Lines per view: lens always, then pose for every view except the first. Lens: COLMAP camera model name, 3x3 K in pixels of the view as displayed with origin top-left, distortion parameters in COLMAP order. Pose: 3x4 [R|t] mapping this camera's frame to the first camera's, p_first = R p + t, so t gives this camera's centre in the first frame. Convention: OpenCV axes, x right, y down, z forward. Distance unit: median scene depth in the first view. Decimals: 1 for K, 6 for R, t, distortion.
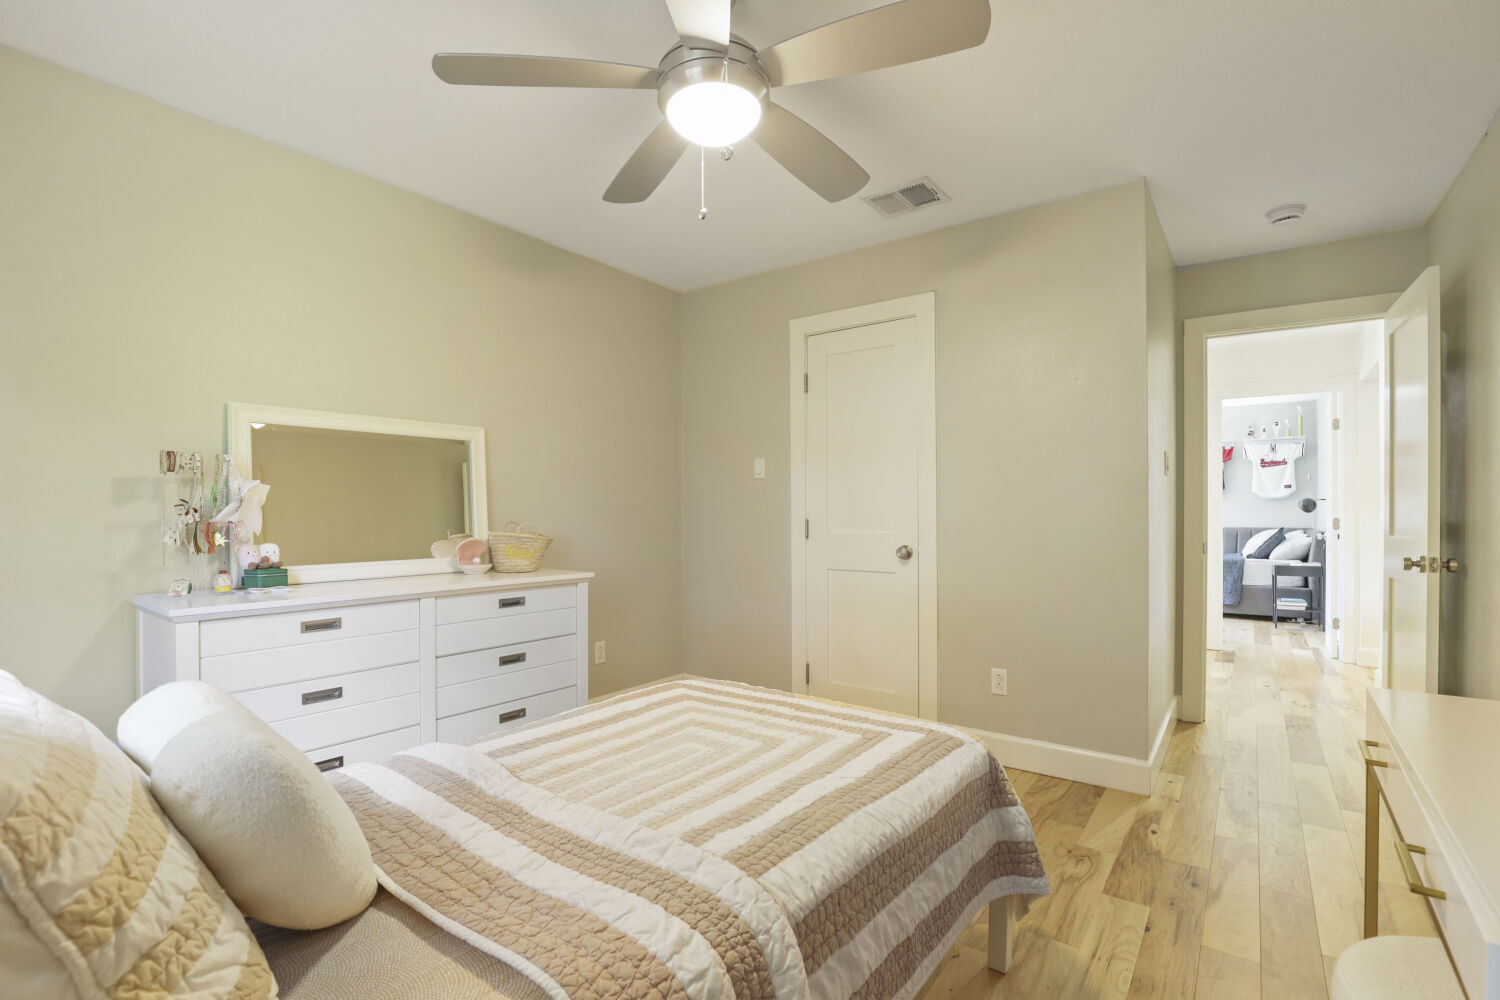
lens RADIAL K [[685.7, 0, 749.5], [0, 685.7, 501.2], [0, 0, 1]] dist [-0.018531, 0.000283]
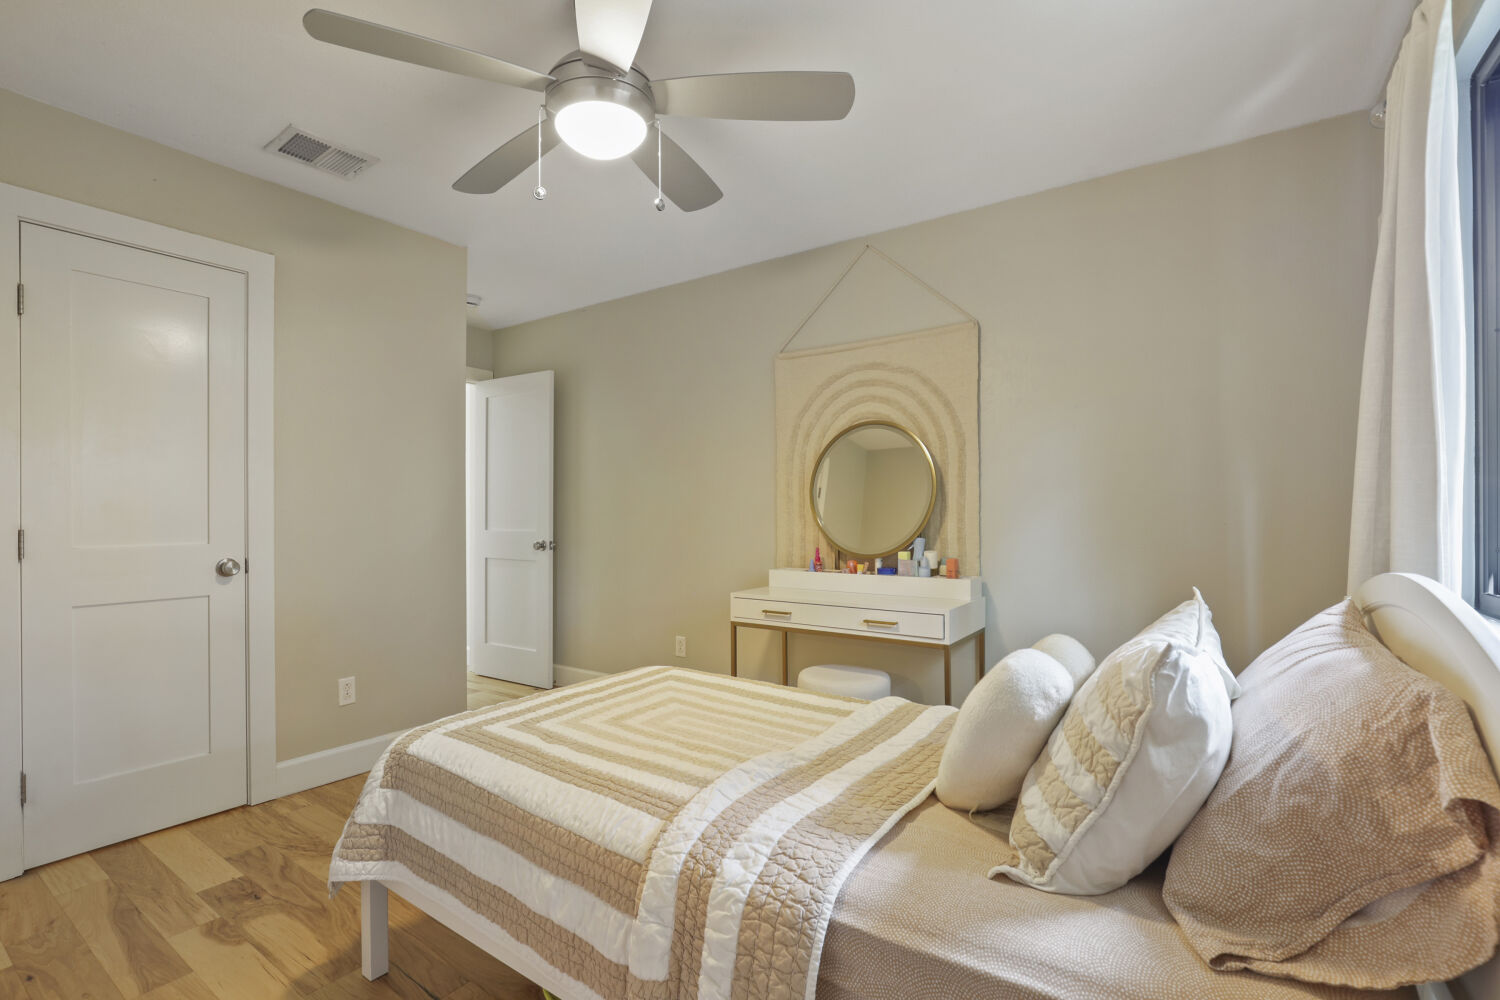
lens RADIAL K [[685.7, 0, 747.7], [0, 685.7, 508.6], [0, 0, 1]] dist [-0.018531, 0.000283]
pose [[-0.026800, 0.004495, 0.999631, -0.621758], [-0.010154, 0.999937, -0.004769, 0.004708], [-0.999589, -0.010278, -0.026753, 0.463764]]
